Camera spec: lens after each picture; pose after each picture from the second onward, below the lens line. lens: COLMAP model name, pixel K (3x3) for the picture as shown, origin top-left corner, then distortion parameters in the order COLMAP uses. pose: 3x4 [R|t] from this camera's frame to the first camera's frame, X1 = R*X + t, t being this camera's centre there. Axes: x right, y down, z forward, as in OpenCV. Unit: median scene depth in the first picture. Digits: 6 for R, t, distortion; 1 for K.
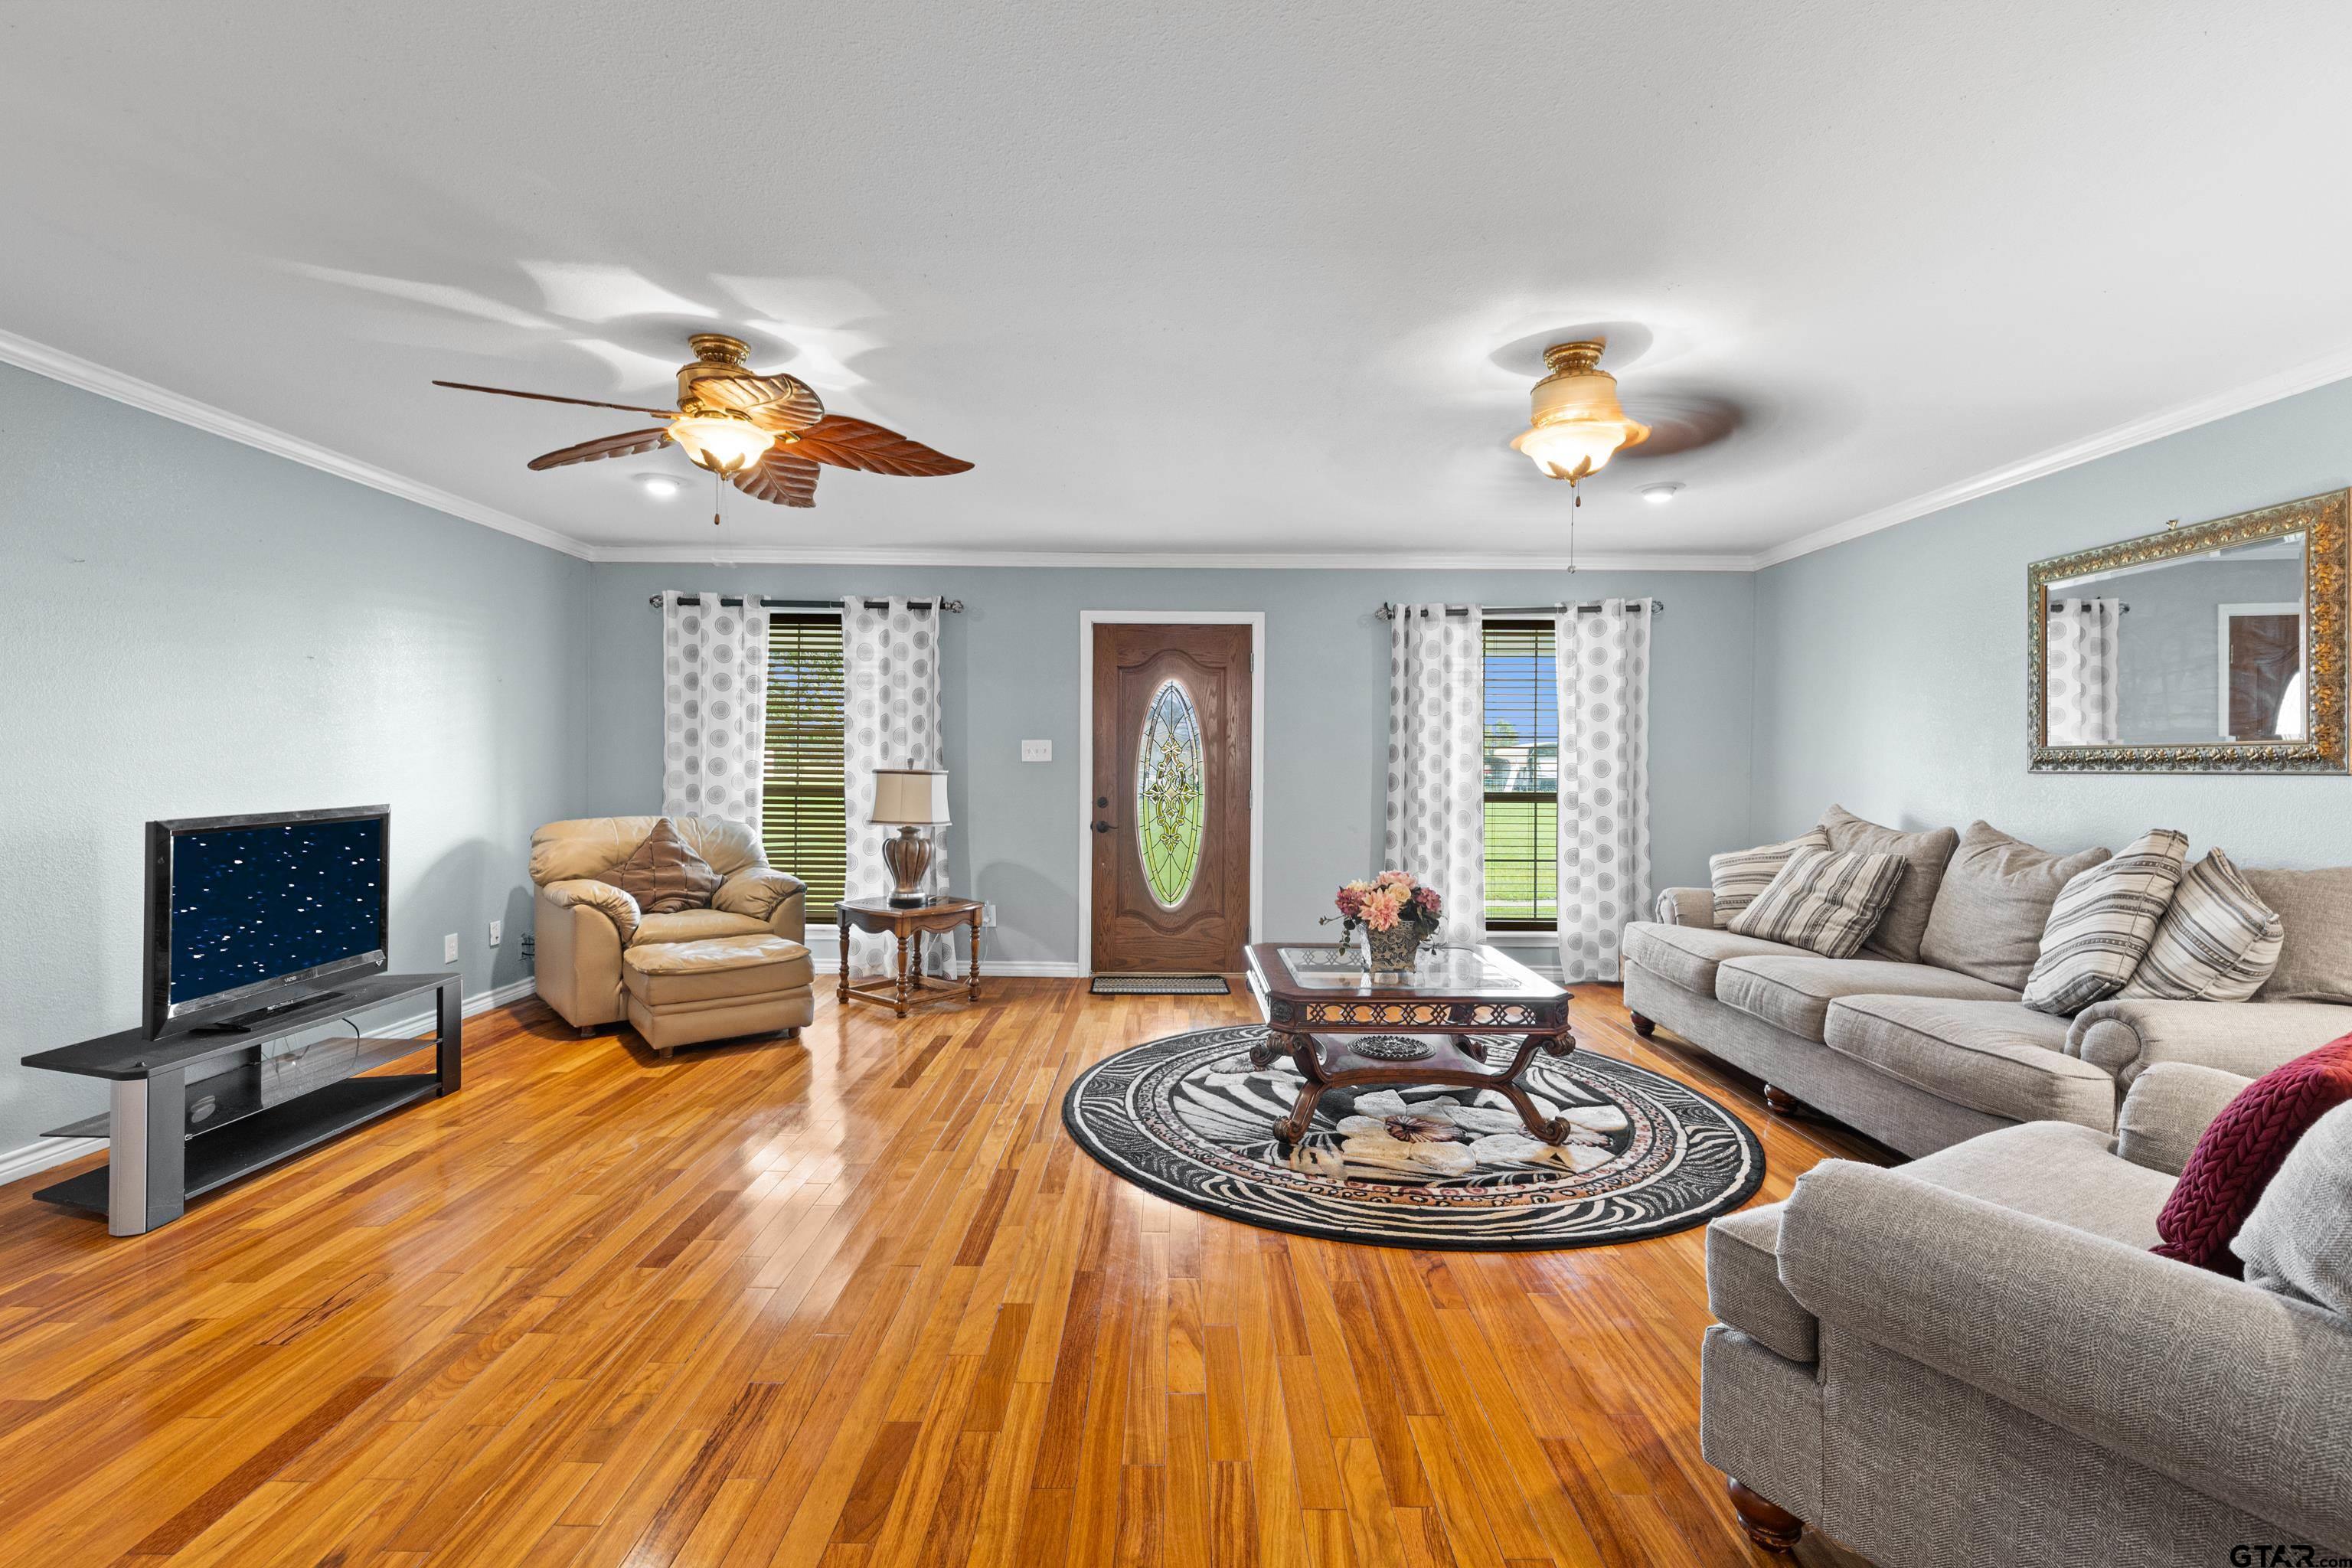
lens RADIAL K [[1072.6, 0, 1173.0], [0, 1072.6, 775.7], [0, 0, 1]] dist [0.004090, -0.001380]
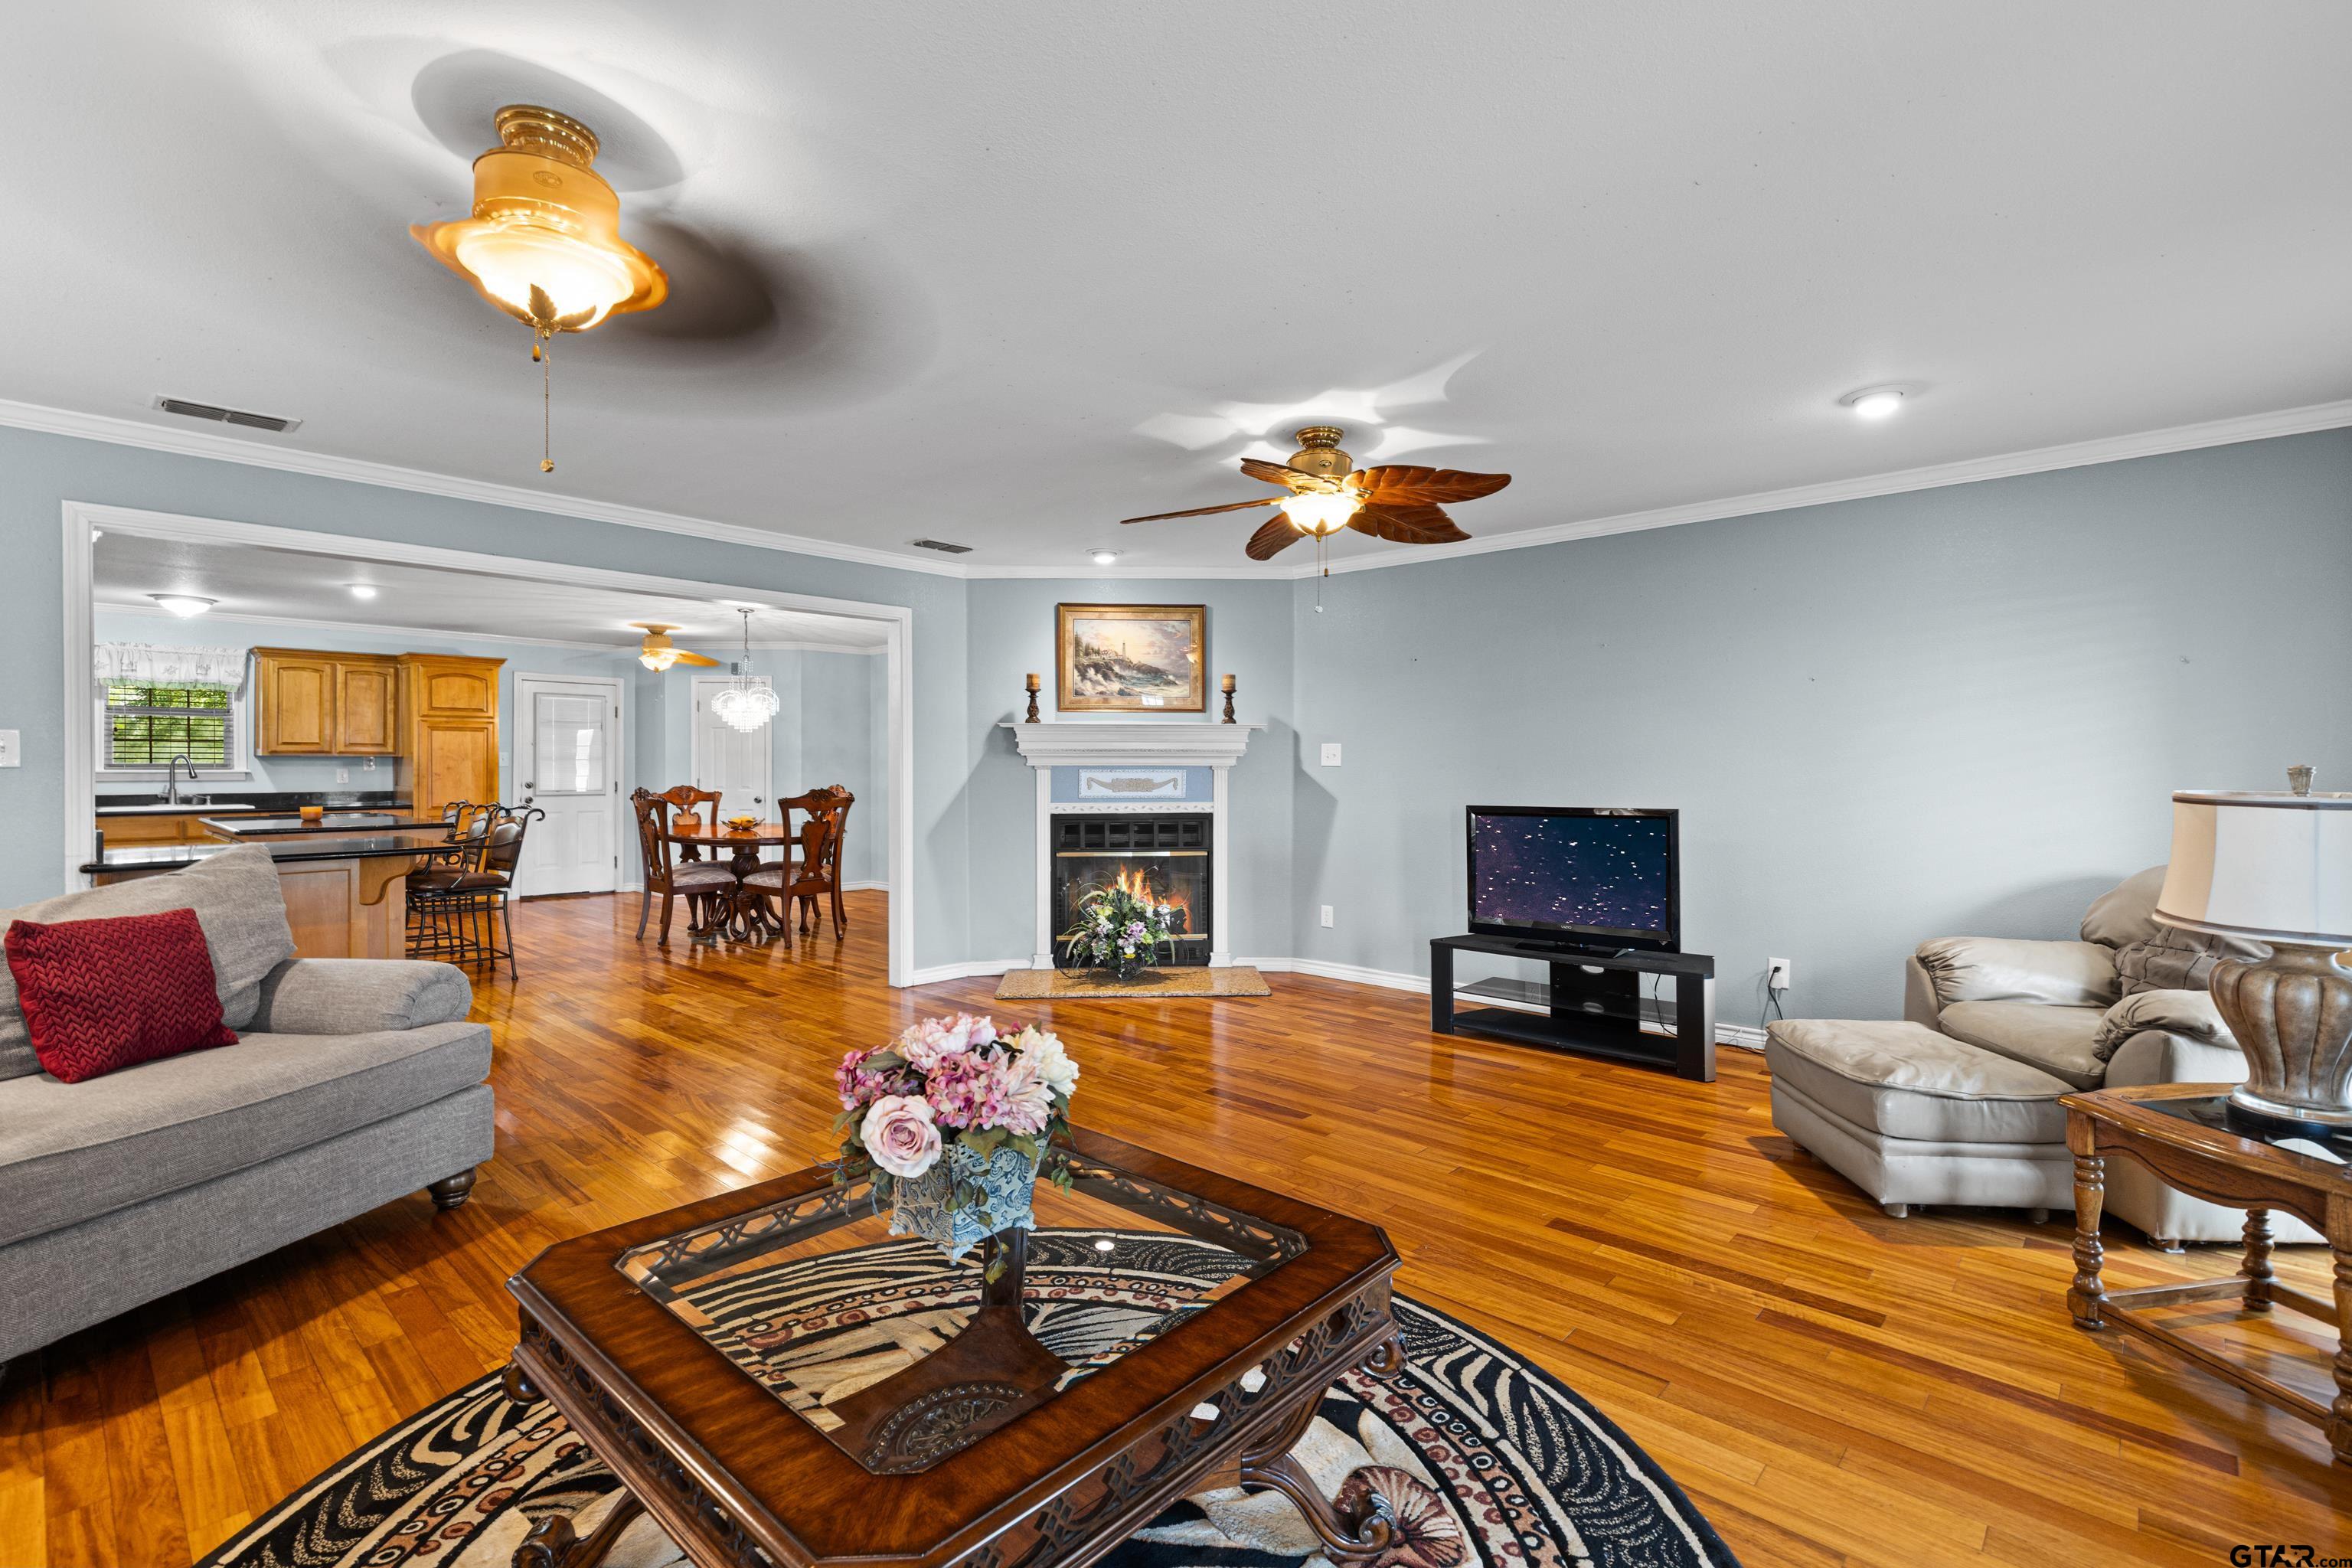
lens RADIAL K [[1072.6, 0, 1196.4], [0, 1072.6, 771.1], [0, 0, 1]] dist [0.004090, -0.001380]
pose [[-0.674618, -0.005621, -0.738145, 0.556578], [-0.015035, 0.999868, 0.006127, -0.015350], [0.738014, 0.015231, -0.674614, 1.647932]]
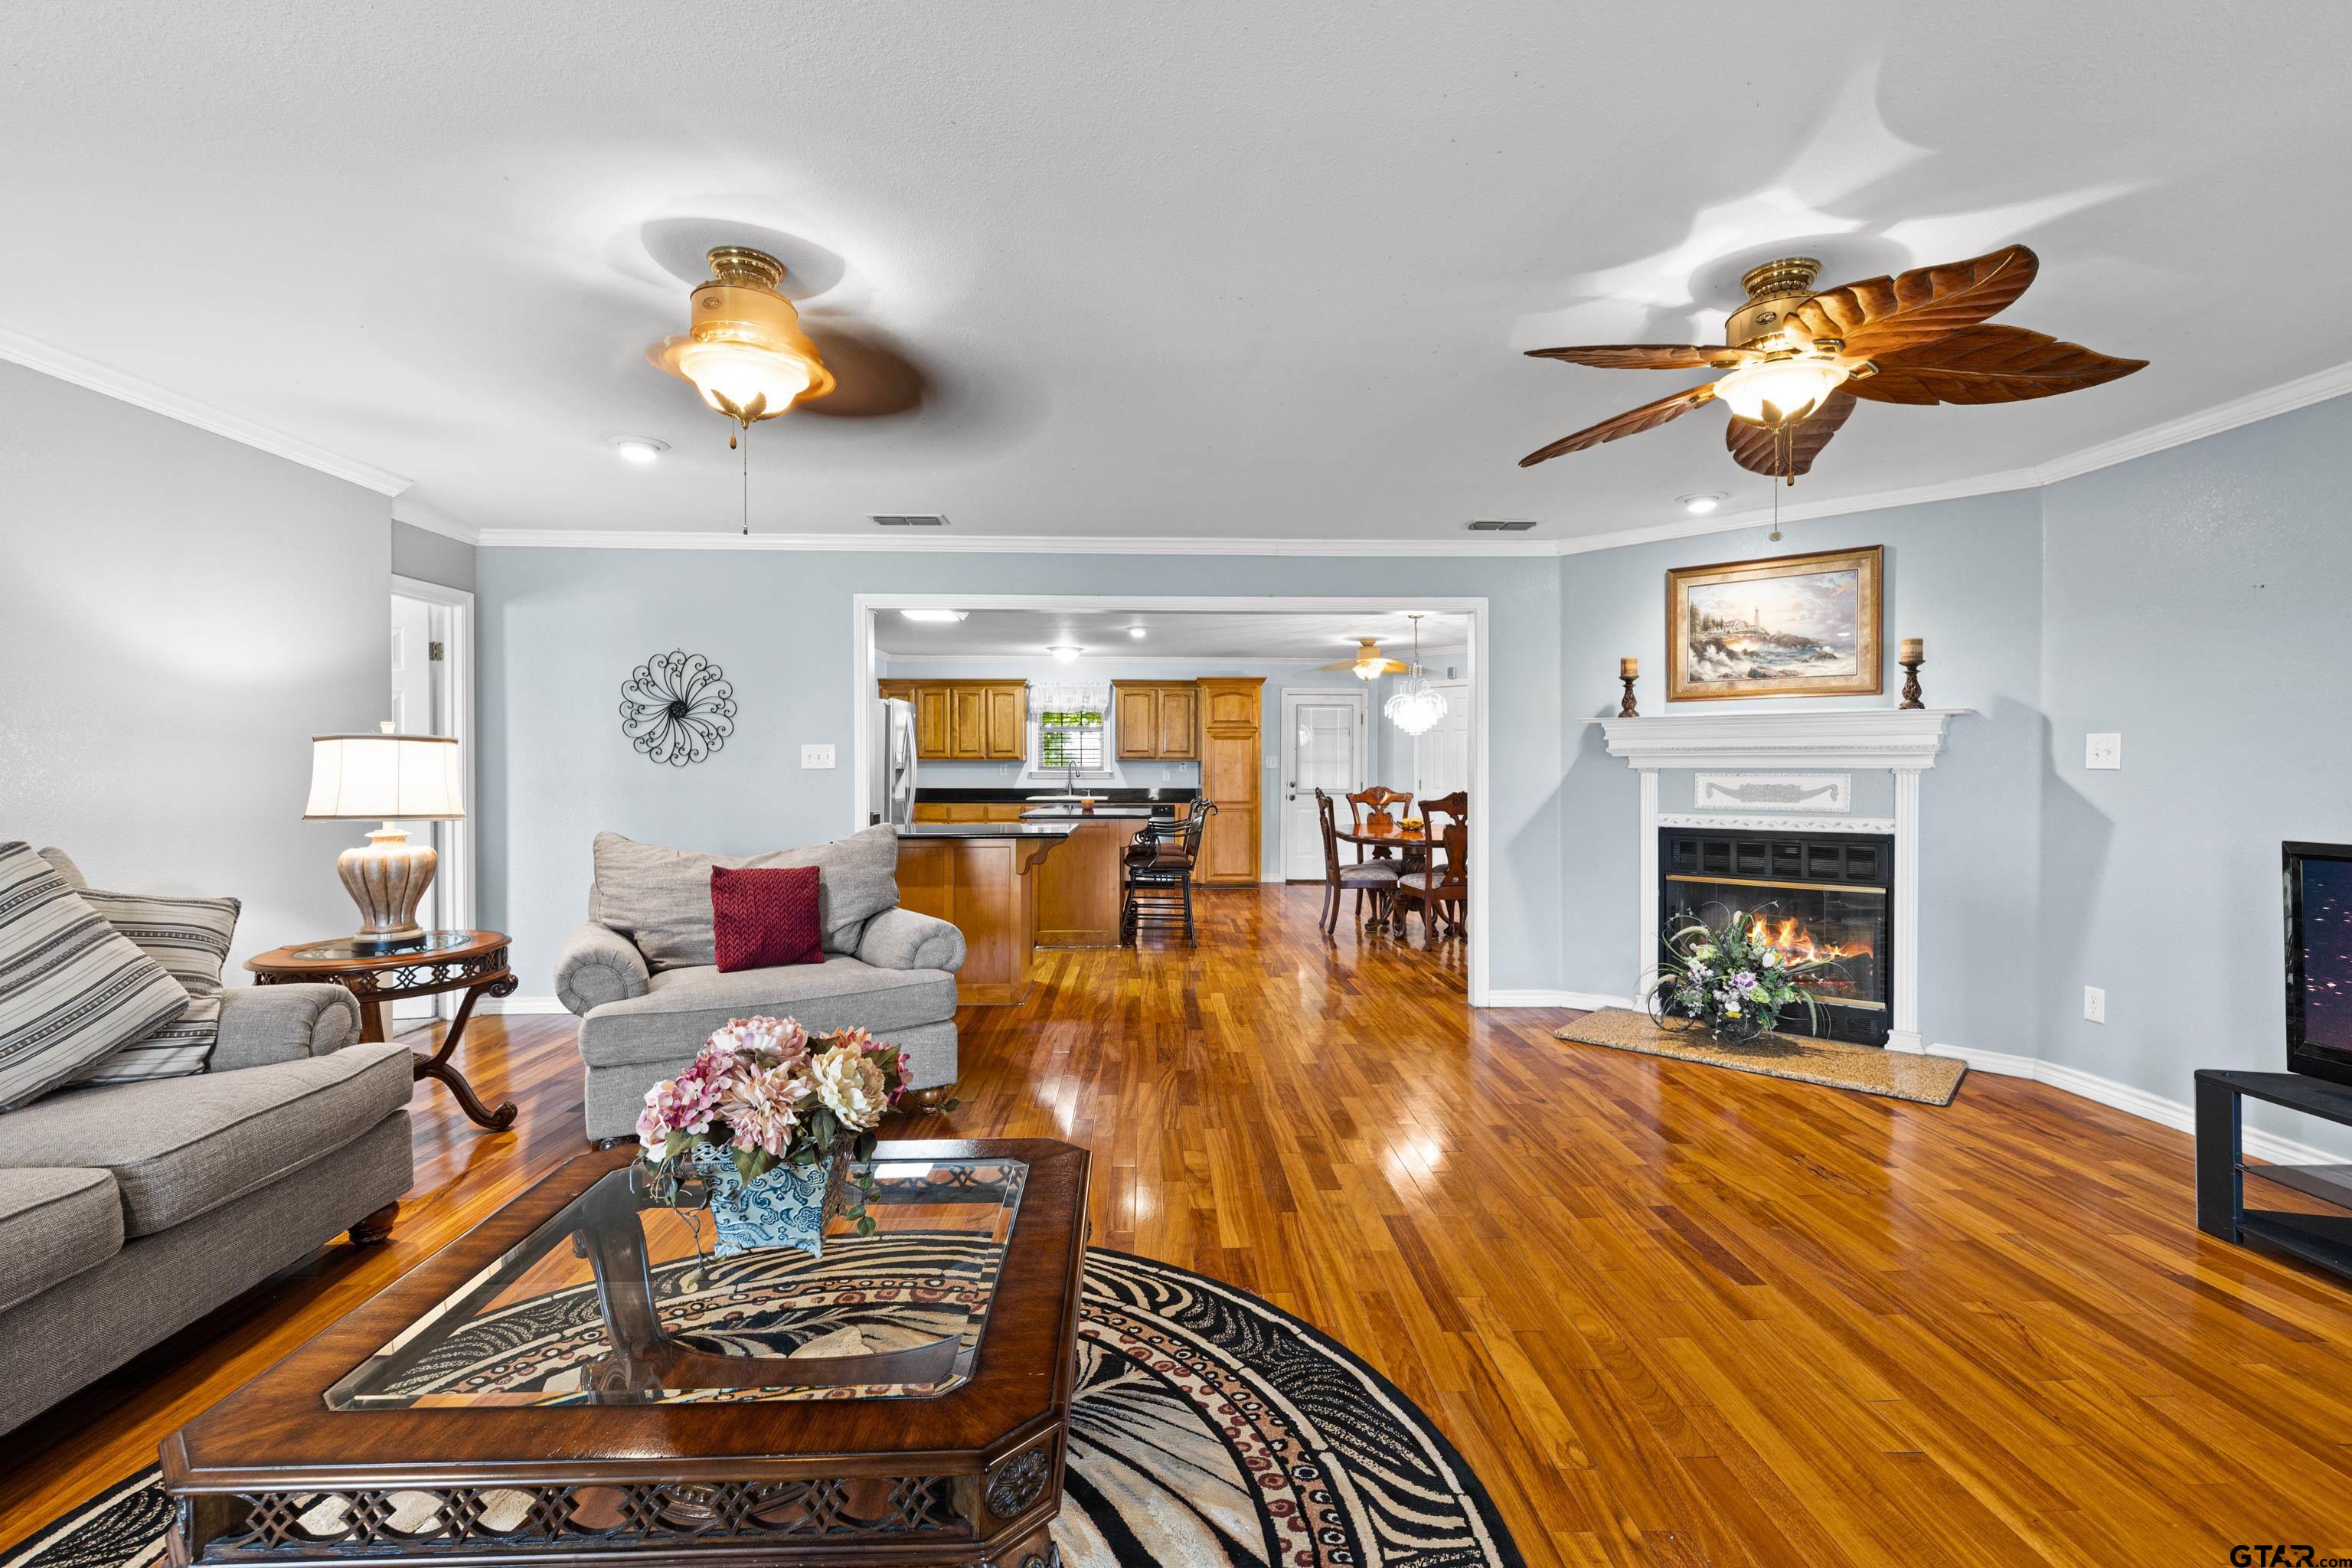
lens RADIAL K [[1072.6, 0, 1153.5], [0, 1072.6, 770.2], [0, 0, 1]] dist [0.004090, -0.001380]
pose [[-0.999869, -0.009393, -0.013153, 0.067120], [-0.009579, 0.999854, 0.014161, -0.021893], [0.013018, 0.014285, -0.999813, 1.737279]]
